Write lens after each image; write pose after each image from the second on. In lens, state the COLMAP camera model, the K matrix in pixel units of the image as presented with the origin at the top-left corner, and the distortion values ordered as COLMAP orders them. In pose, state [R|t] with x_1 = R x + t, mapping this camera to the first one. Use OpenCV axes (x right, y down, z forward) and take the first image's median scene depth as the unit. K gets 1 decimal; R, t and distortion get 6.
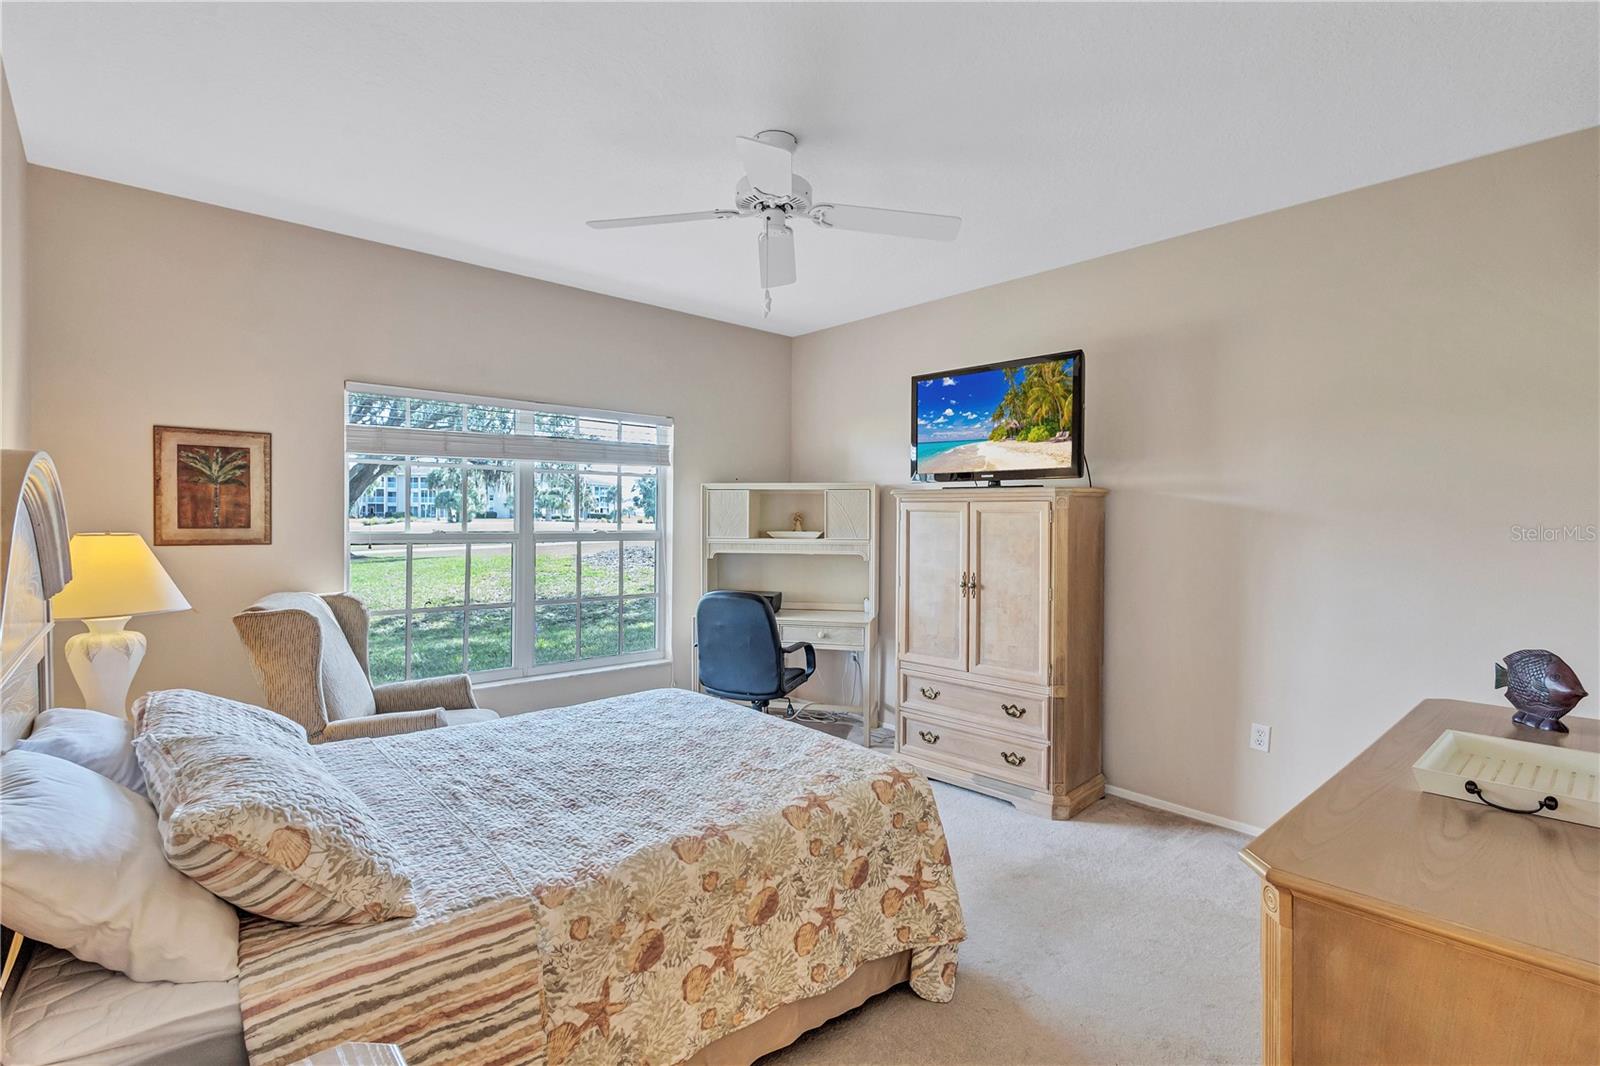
lens RADIAL K [[738.1, 0, 798.0], [0, 738.1, 530.4], [0, 0, 1]] dist [0.016445, 0.000292]
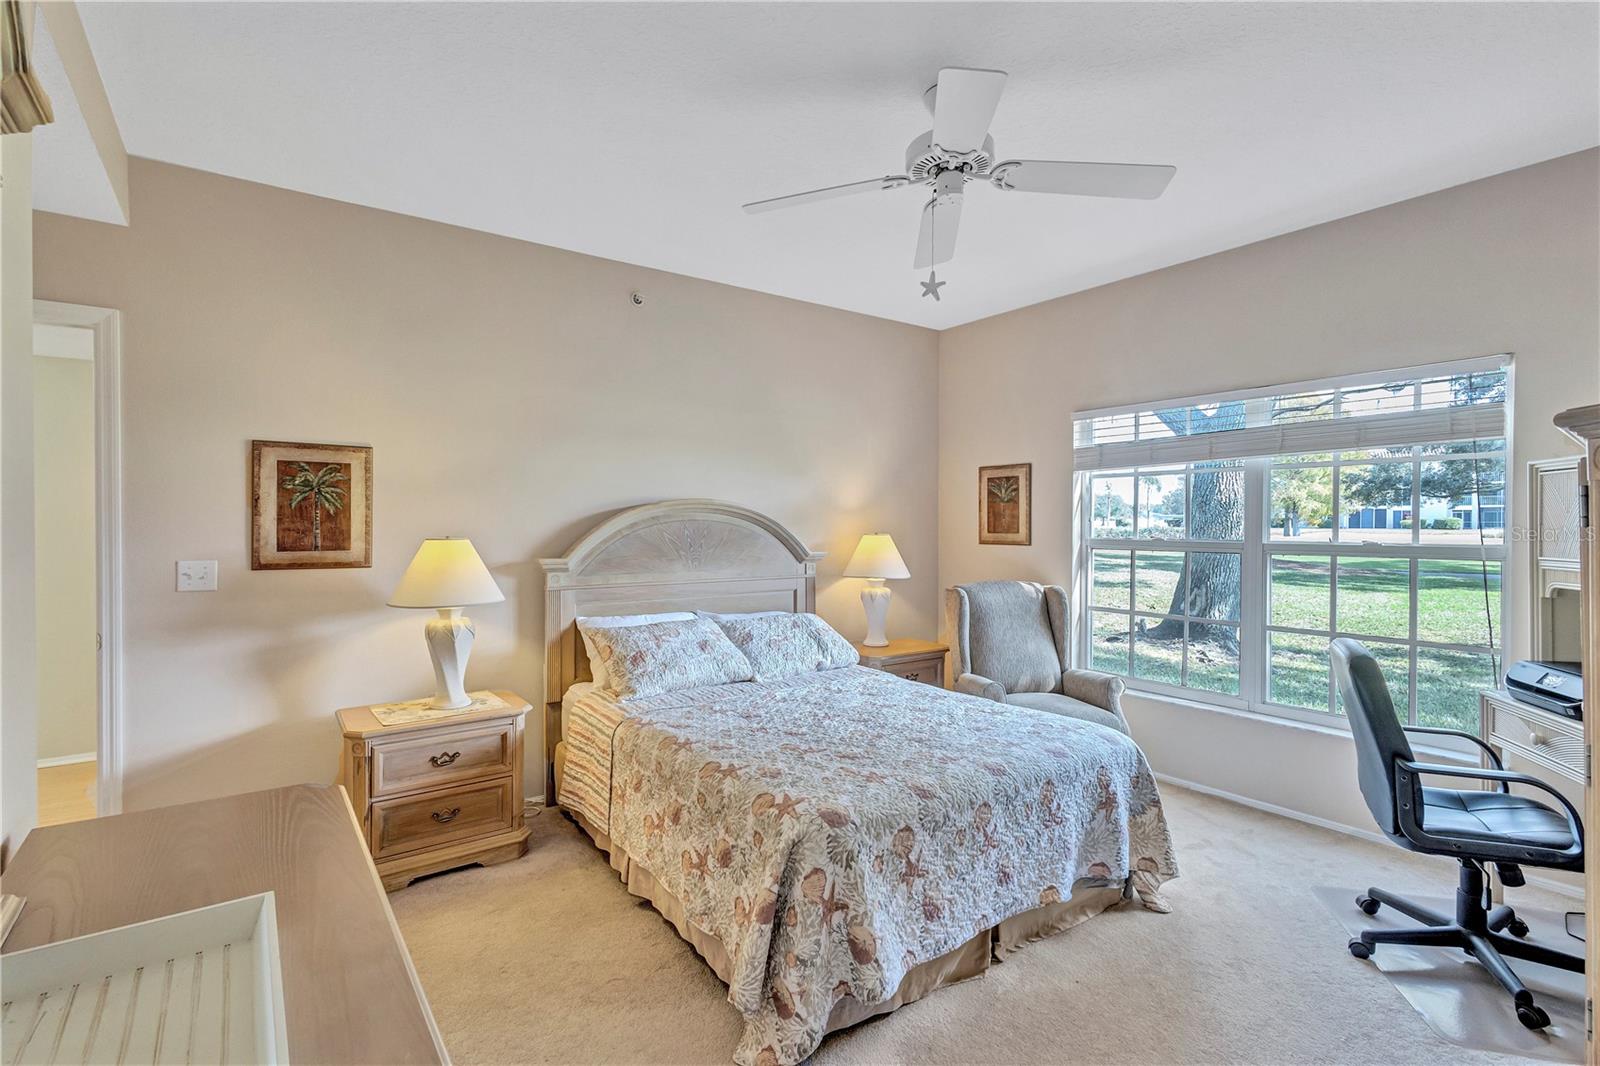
lens RADIAL K [[738.1, 0, 798.0], [0, 738.1, 530.4], [0, 0, 1]] dist [0.016445, 0.000292]
pose [[-0.082210, 0.000775, -0.996615, 0.603106], [-0.017332, 0.999847, 0.002208, -0.003737], [0.996464, 0.017455, -0.082184, 0.630349]]
